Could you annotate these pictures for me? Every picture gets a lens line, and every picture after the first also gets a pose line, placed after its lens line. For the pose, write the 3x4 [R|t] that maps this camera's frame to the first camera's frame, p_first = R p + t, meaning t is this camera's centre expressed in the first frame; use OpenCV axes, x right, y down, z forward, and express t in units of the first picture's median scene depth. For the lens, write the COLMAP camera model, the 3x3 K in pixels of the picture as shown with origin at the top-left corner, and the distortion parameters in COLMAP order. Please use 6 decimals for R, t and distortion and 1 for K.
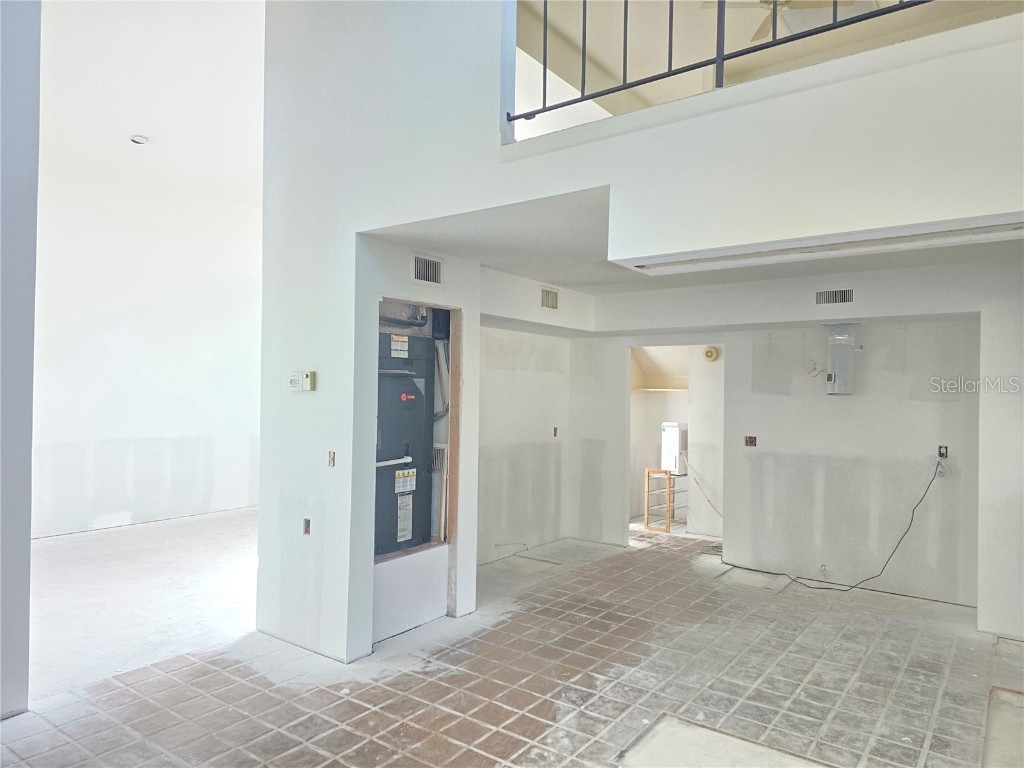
lens RADIAL K [[681.0, 0, 512.0], [0, 681.0, 384.0], [0, 0, 1]] dist [0.006786, 0.001103]
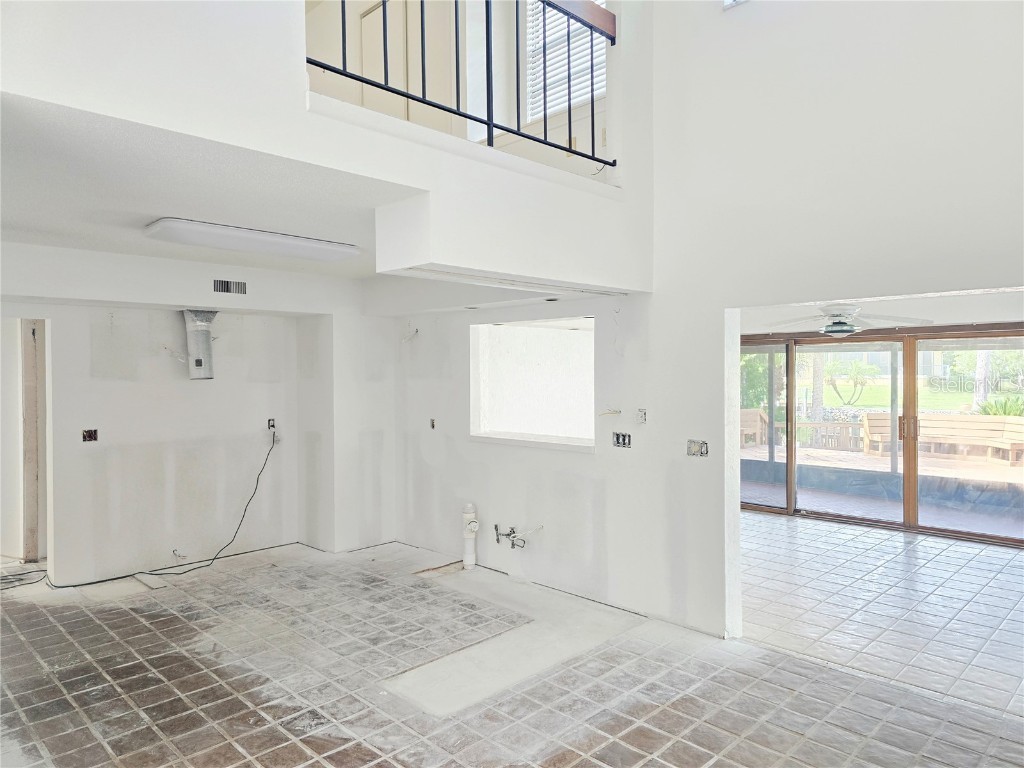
lens RADIAL K [[690.3, 0, 512.0], [0, 690.3, 384.0], [0, 0, 1]] dist [0.071213, -0.045842]
pose [[0.148125, -0.037472, 0.988259, -0.640517], [-0.004217, 0.999249, 0.038521, -0.025092], [-0.988960, -0.009874, 0.147855, 0.489795]]
